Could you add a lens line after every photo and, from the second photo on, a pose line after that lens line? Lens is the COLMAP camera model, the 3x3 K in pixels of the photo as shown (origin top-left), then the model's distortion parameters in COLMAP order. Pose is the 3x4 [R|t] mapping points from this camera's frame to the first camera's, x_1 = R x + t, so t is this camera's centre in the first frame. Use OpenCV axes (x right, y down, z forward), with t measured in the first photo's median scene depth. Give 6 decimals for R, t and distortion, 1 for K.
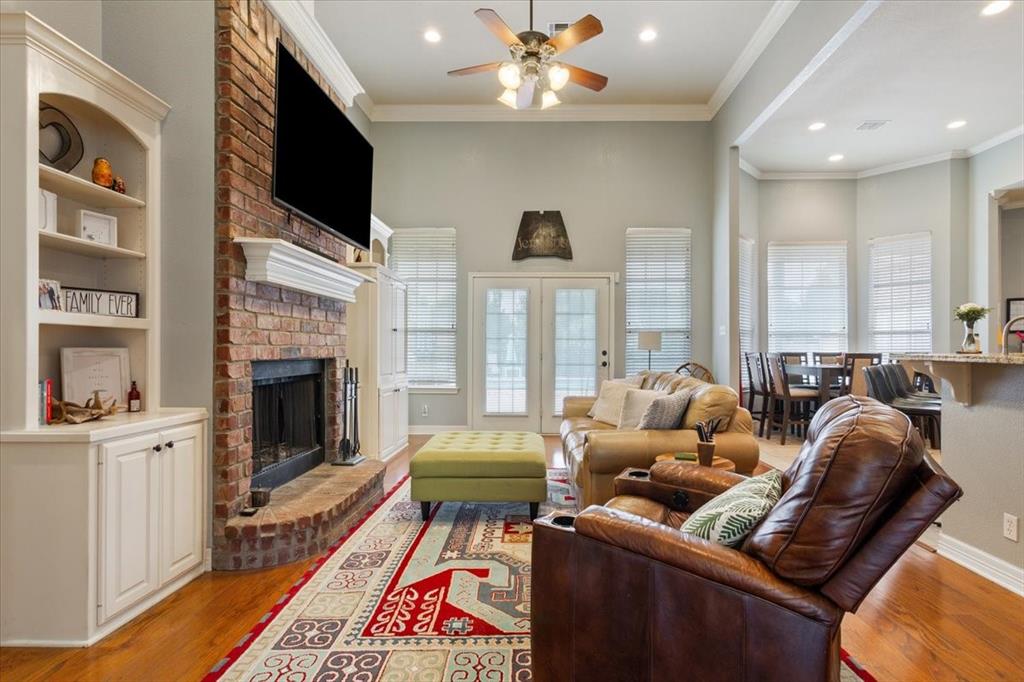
lens RADIAL K [[495.9, 0, 557.9], [0, 495.9, 343.3], [0, 0, 1]] dist [0.000553, 0.000489]
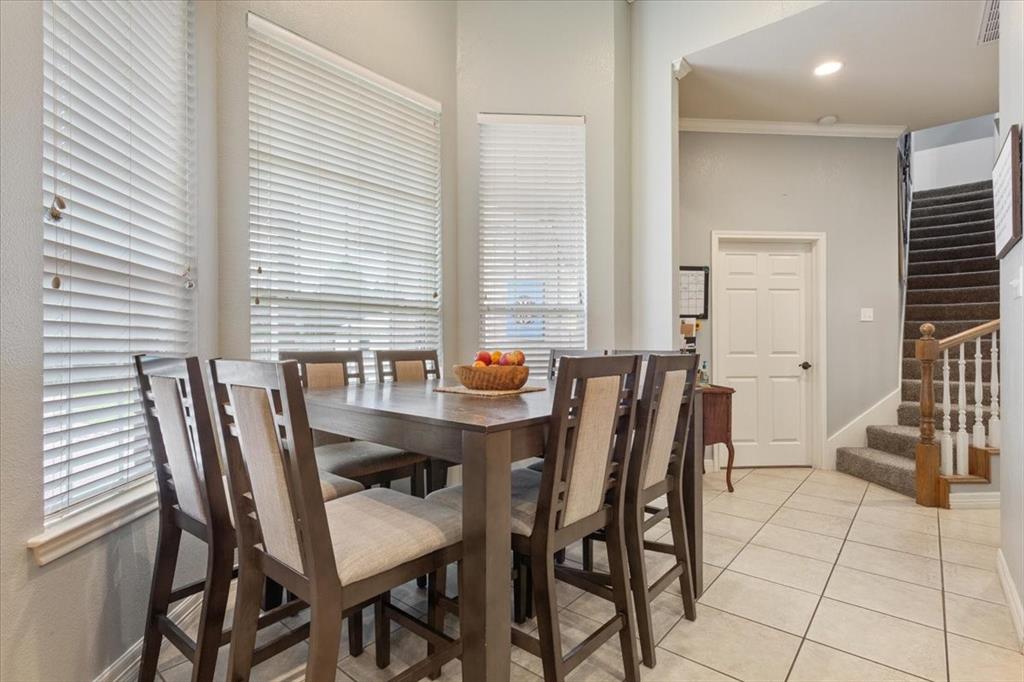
lens RADIAL K [[479.8, 0, 510.5], [0, 479.8, 345.3], [0, 0, 1]] dist [0.000783, 0.001182]
pose [[0.656242, 0.002253, 0.754547, 0.337259], [-0.009800, 0.999937, 0.005538, 0.012500], [-0.754487, -0.011029, 0.656222, 0.750889]]
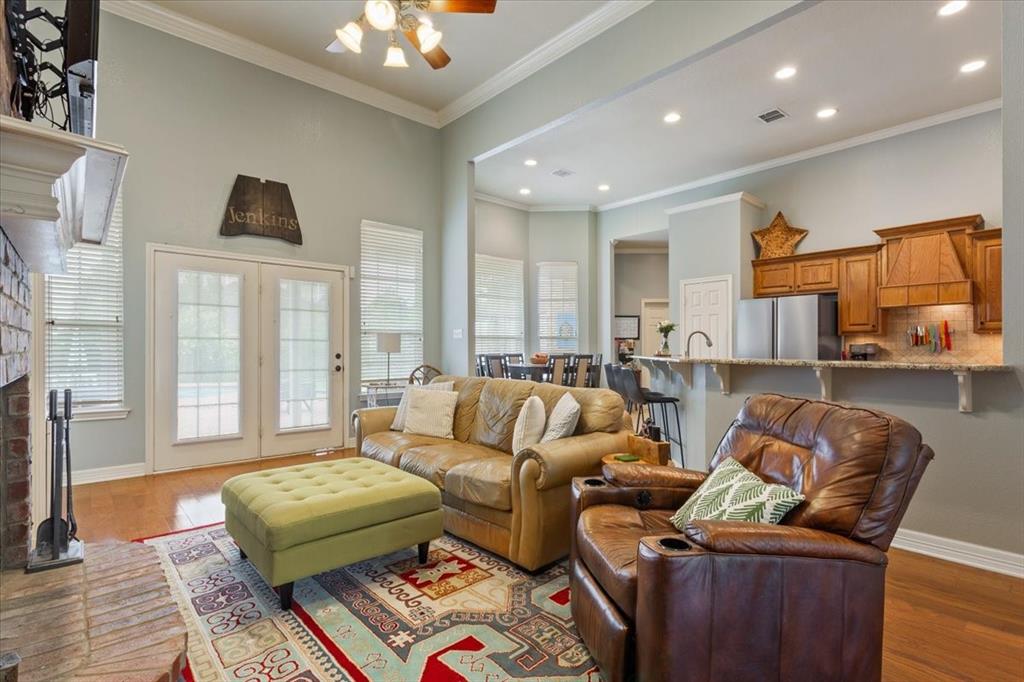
lens RADIAL K [[479.8, 0, 510.5], [0, 479.8, 345.3], [0, 0, 1]] dist [0.000783, 0.001182]
pose [[0.751162, 0.005056, 0.660099, -0.242373], [-0.011330, 0.999922, 0.005234, -0.007591], [-0.660021, -0.011410, 0.751161, 0.153219]]
